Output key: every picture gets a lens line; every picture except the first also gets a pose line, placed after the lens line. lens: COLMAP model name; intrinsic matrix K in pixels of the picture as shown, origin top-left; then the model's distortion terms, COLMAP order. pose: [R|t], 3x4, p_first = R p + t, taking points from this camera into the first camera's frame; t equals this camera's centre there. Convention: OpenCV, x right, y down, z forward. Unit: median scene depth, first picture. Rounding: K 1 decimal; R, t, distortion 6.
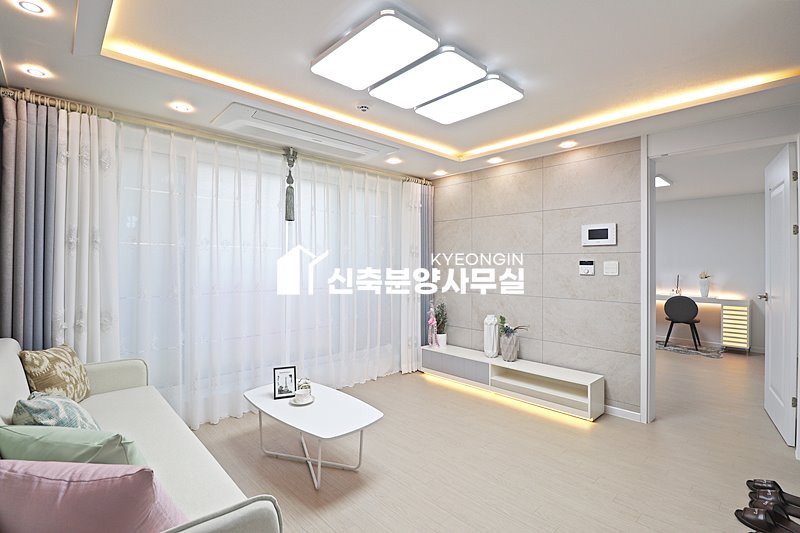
lens RADIAL K [[369.1, 0, 401.0], [0, 369.1, 262.7], [0, 0, 1]] dist [-0.007102, -0.009017]
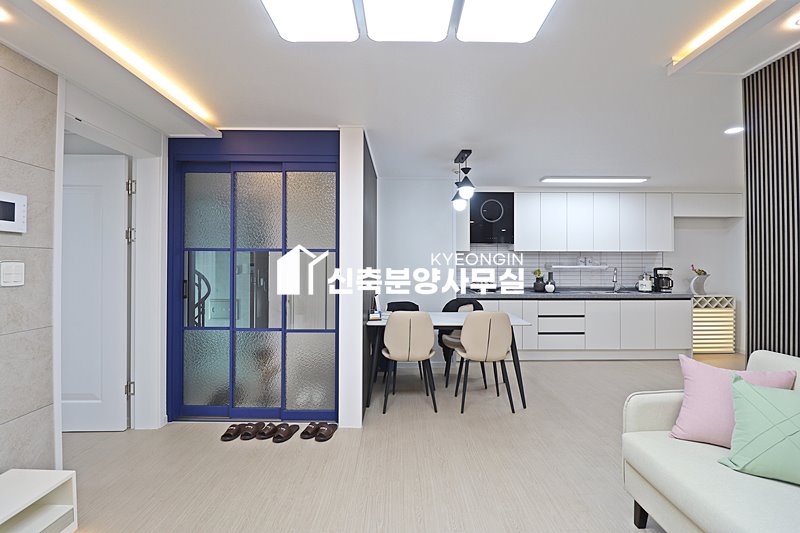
lens RADIAL K [[369.1, 0, 404.3], [0, 369.1, 262.0], [0, 0, 1]] dist [-0.007102, -0.009017]
pose [[-0.735969, 0.001707, 0.677013, -0.255746], [-0.004273, 0.999965, -0.007166, -0.001867], [-0.677001, -0.008167, -0.735936, 1.047176]]
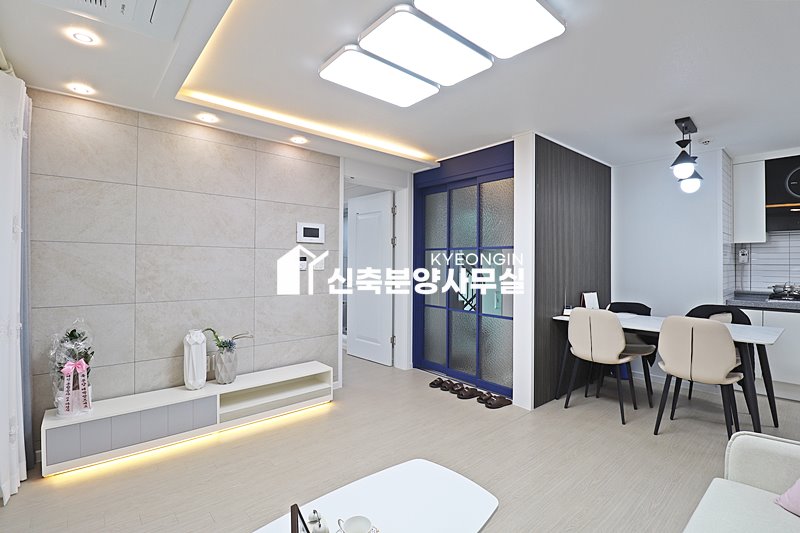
lens RADIAL K [[369.1, 0, 404.1], [0, 369.1, 261.0], [0, 0, 1]] dist [-0.007102, -0.009017]
pose [[0.036314, 0.003648, 0.999334, -0.578590], [-0.007224, 0.999968, -0.003388, 0.008972], [-0.999314, -0.007097, 0.036339, 0.729235]]
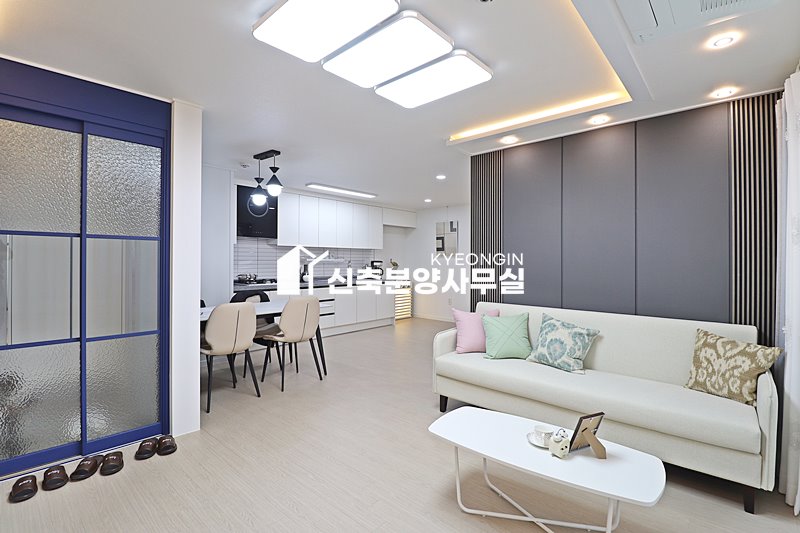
lens RADIAL K [[369.1, 0, 405.0], [0, 369.1, 263.4], [0, 0, 1]] dist [-0.007102, -0.009017]
pose [[-0.995437, -0.006804, -0.095183, 0.071438], [-0.007493, 0.999948, 0.006878, 0.007216], [0.095131, 0.007559, -0.995436, 1.358244]]
